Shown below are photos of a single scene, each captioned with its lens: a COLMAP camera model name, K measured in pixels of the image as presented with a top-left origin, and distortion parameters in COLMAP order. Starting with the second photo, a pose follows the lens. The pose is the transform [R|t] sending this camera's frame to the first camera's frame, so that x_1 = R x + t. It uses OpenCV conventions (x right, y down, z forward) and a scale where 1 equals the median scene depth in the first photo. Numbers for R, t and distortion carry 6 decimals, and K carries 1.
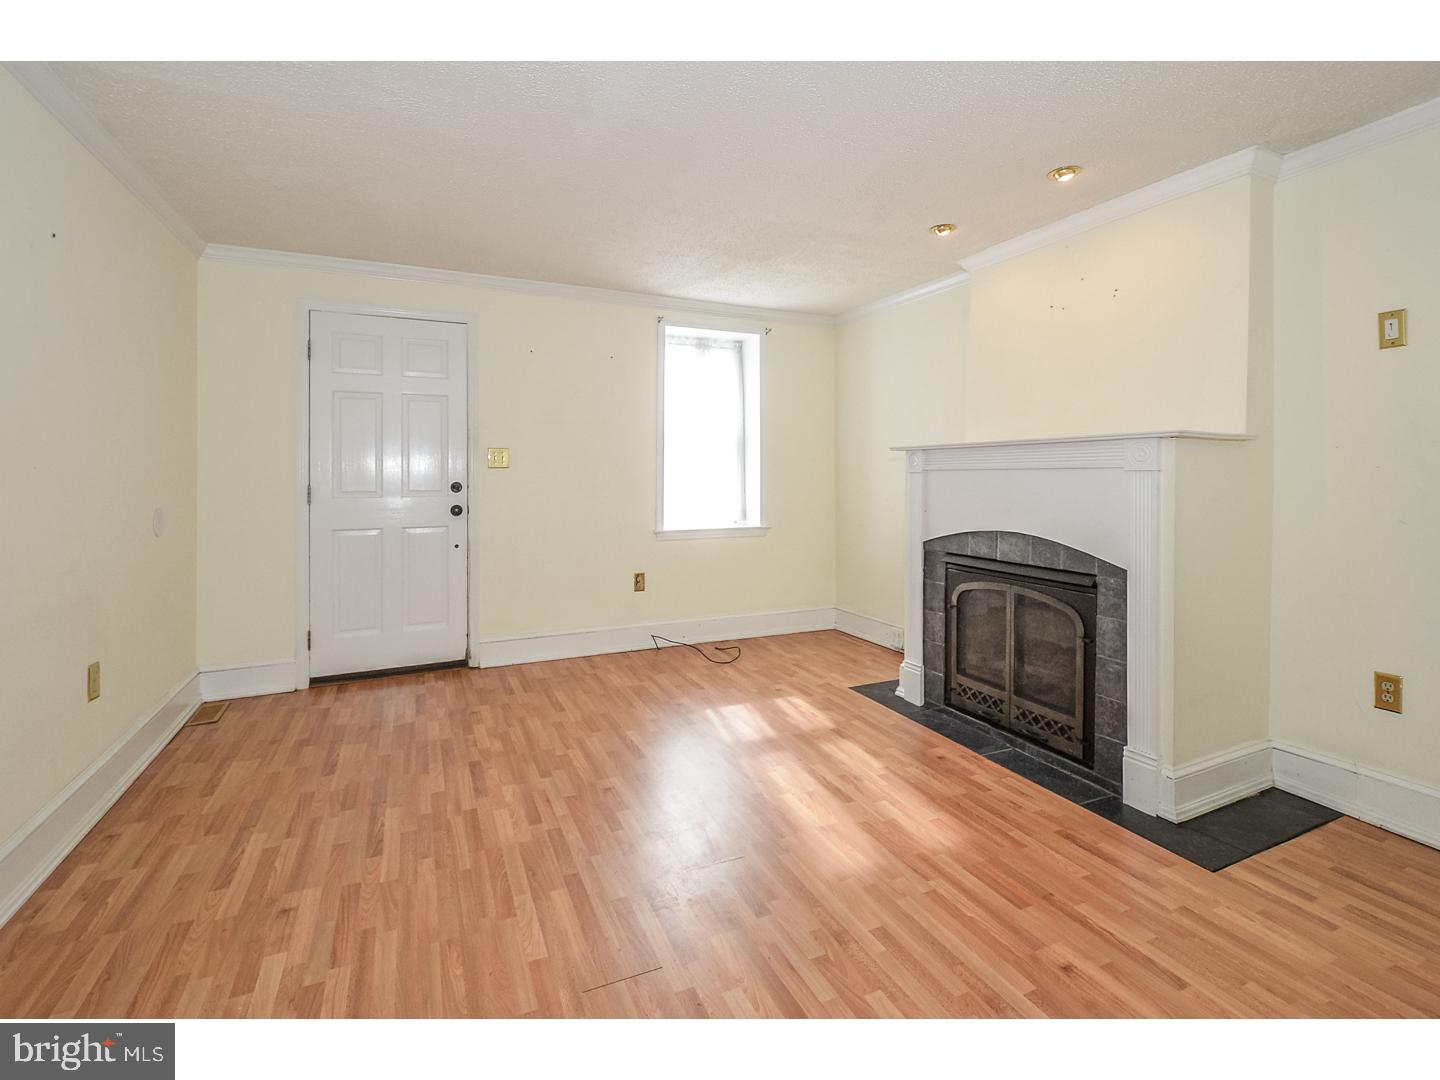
lens RADIAL K [[665.8, 0, 717.5], [0, 665.8, 472.2], [0, 0, 1]] dist [-0.000402, -0.001558]
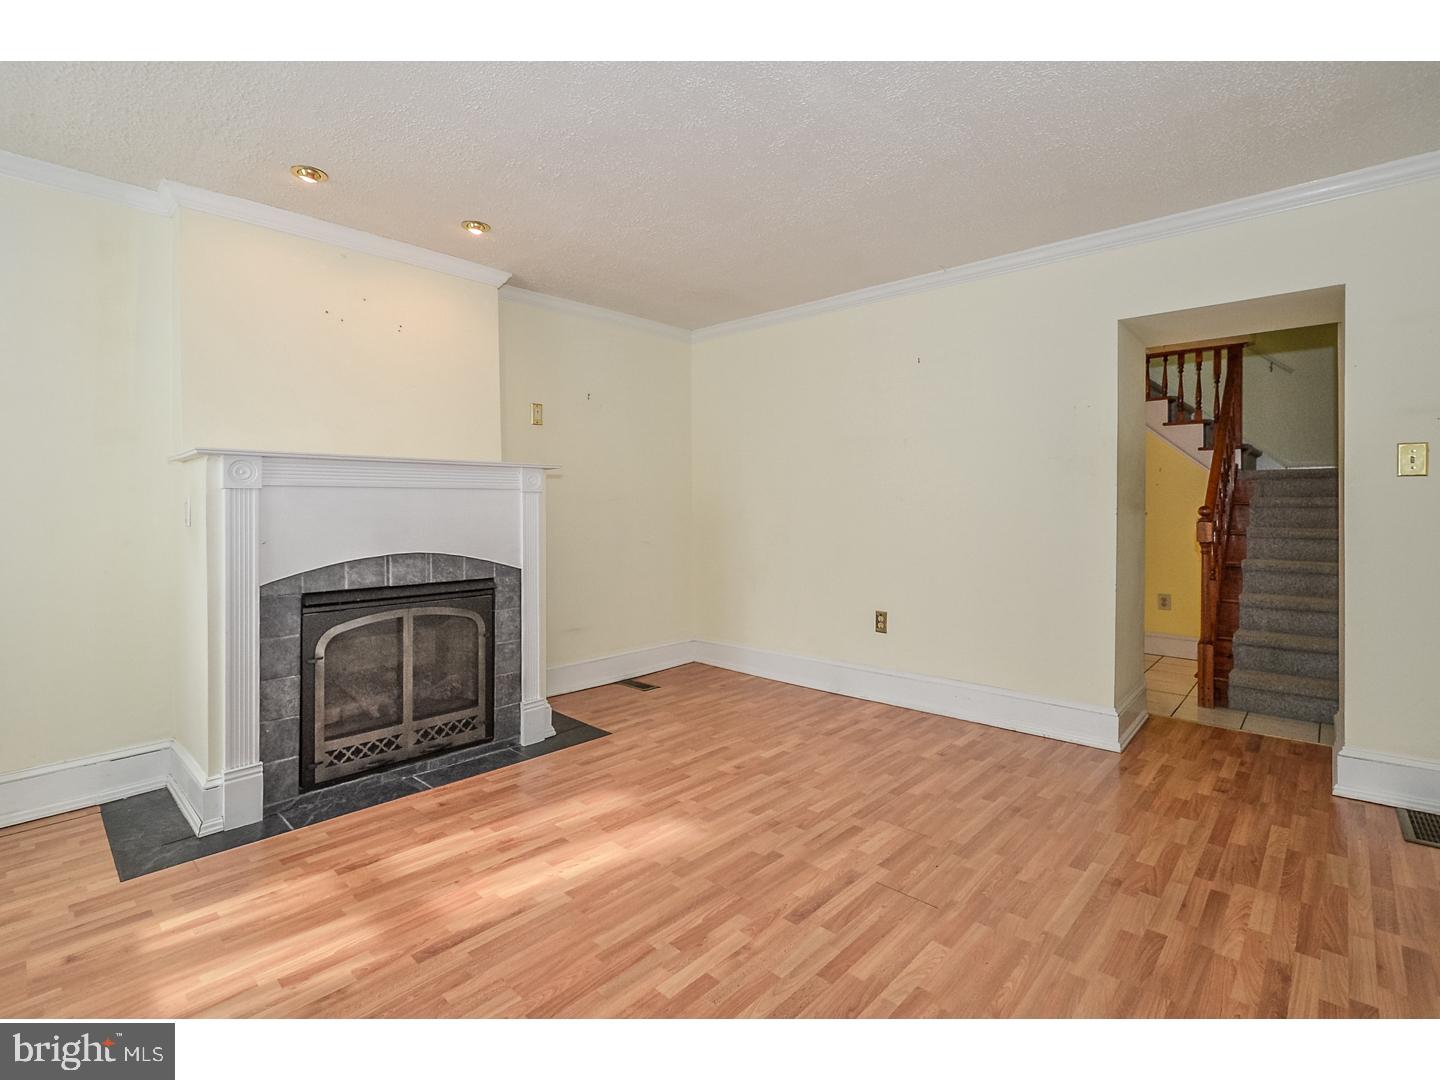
lens RADIAL K [[665.8, 0, 707.5], [0, 665.8, 508.4], [0, 0, 1]] dist [-0.000402, -0.001558]
pose [[-0.373044, 0.000358, 0.927814, -0.664099], [0.001343, 0.999999, 0.000154, 0.027372], [-0.927813, 0.001304, -0.373044, 1.040985]]
